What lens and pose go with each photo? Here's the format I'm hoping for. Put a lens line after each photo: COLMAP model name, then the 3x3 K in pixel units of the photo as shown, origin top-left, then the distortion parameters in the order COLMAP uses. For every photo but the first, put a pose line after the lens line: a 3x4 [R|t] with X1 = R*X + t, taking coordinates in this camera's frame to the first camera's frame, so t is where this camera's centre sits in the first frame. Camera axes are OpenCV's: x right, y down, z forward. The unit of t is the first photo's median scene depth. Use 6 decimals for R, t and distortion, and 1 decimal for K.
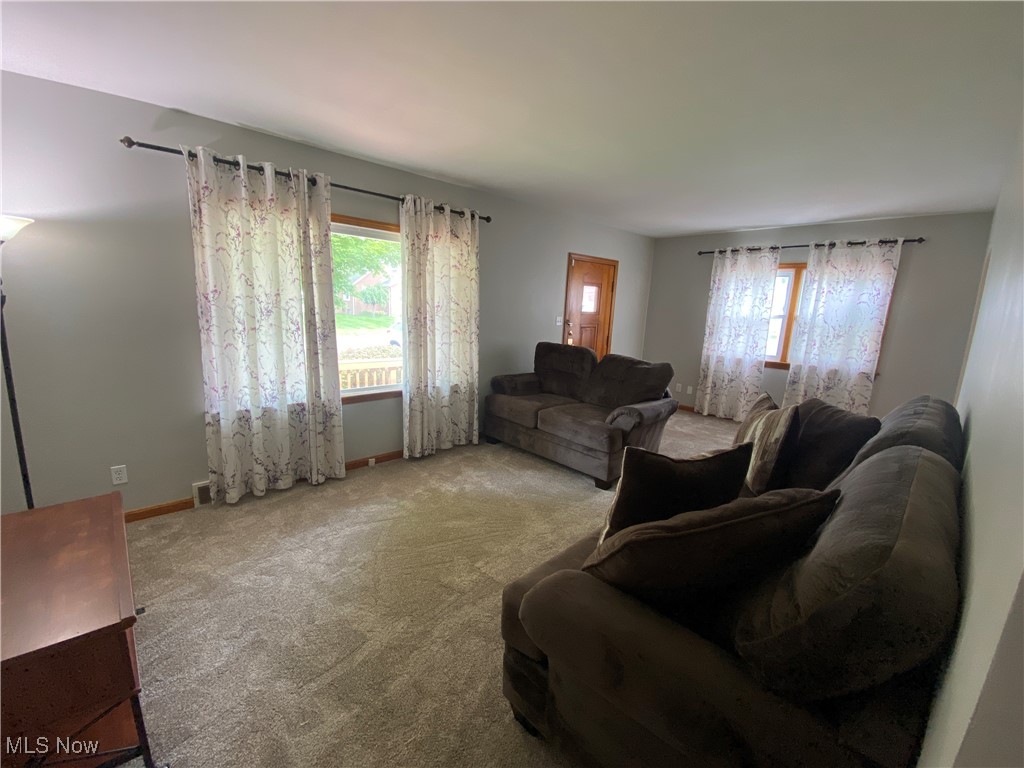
lens RADIAL K [[415.8, 0, 509.5], [0, 415.8, 381.4], [0, 0, 1]] dist [0.032398, -0.023992]
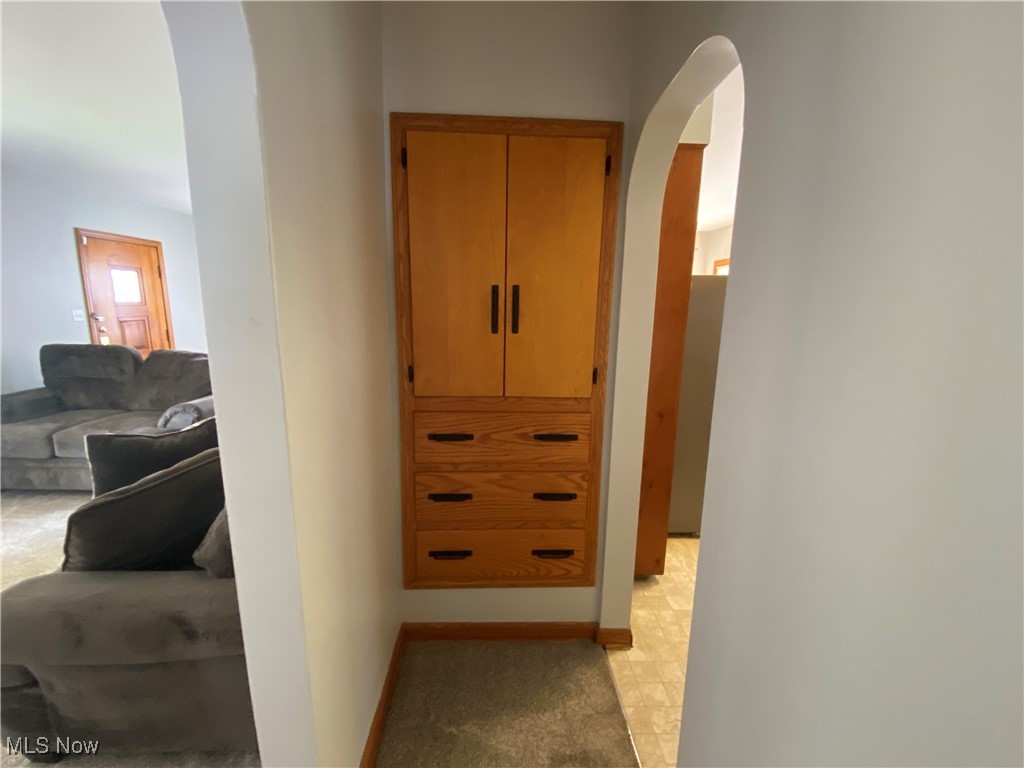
lens RADIAL K [[415.8, 0, 509.5], [0, 415.8, 381.4], [0, 0, 1]] dist [0.032398, -0.023992]
pose [[0.659911, -0.166834, 0.732587, 0.070441], [0.146592, 0.984887, 0.092242, 0.025179], [-0.736904, 0.046520, 0.674395, -0.128004]]
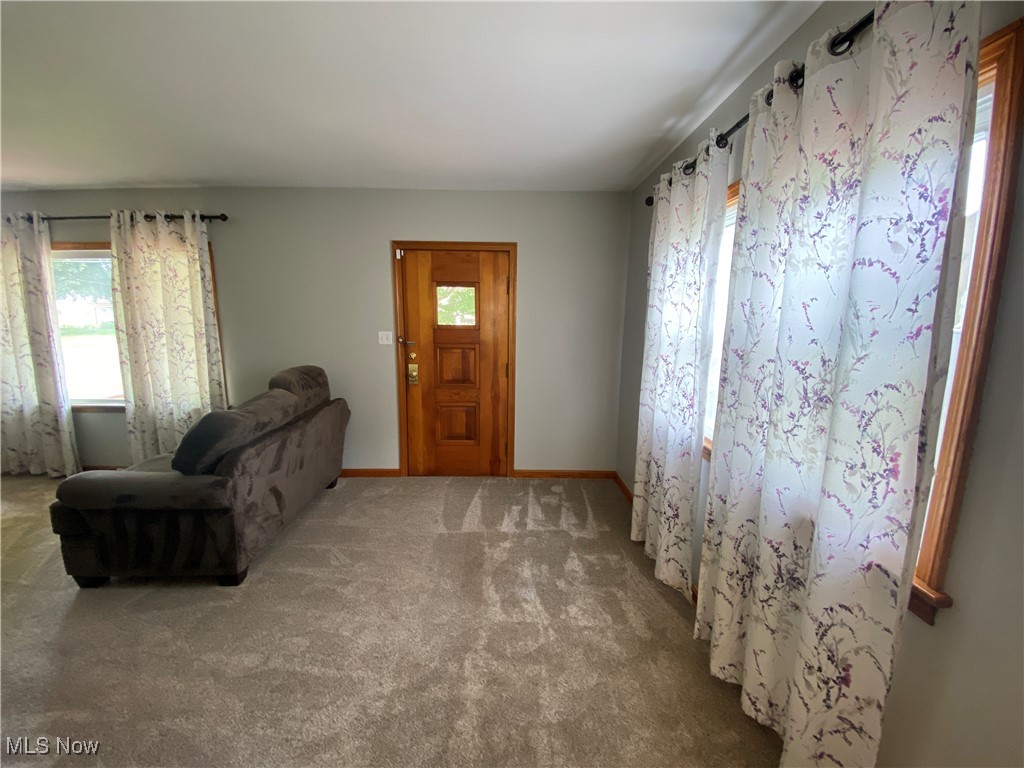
lens RADIAL K [[415.8, 0, 509.5], [0, 415.8, 381.4], [0, 0, 1]] dist [0.032398, -0.023992]
pose [[0.728464, 0.075606, -0.680900, 0.912922], [-0.104275, 0.994548, -0.001126, -0.109875], [0.677102, 0.071821, 0.732376, 0.741014]]
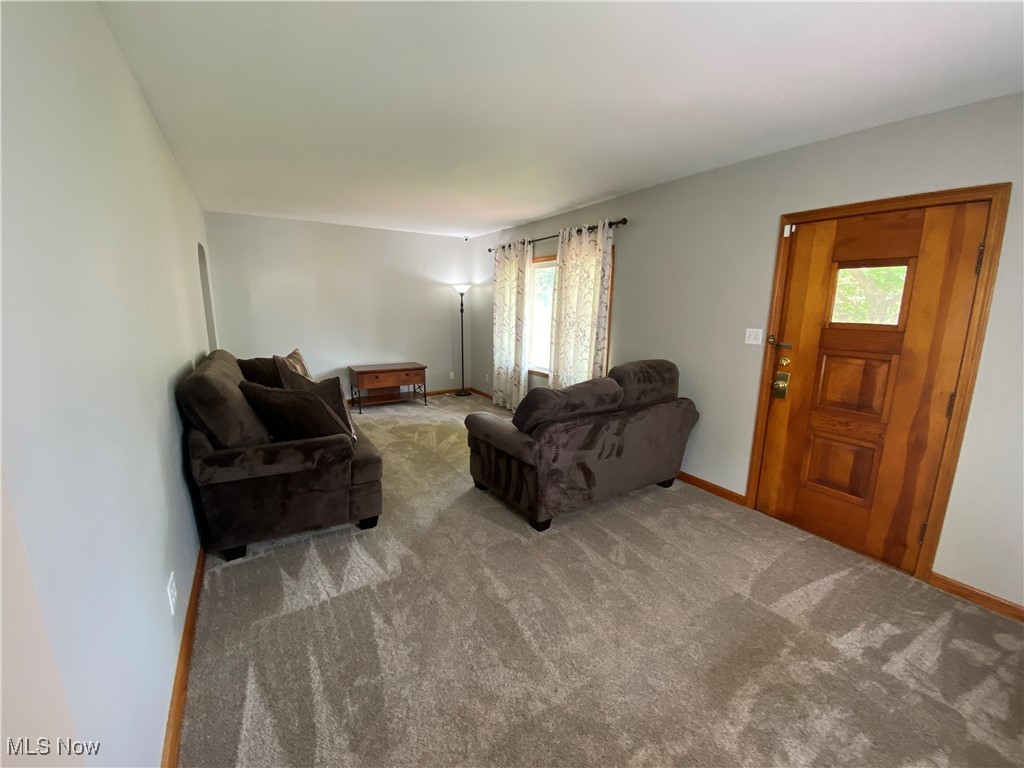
lens RADIAL K [[415.8, 0, 509.5], [0, 415.8, 381.4], [0, 0, 1]] dist [0.032398, -0.023992]
pose [[-0.197258, 0.137439, -0.970670, 0.917038], [-0.197859, 0.964168, 0.176727, -0.143449], [0.960178, 0.226917, -0.162996, 0.923876]]
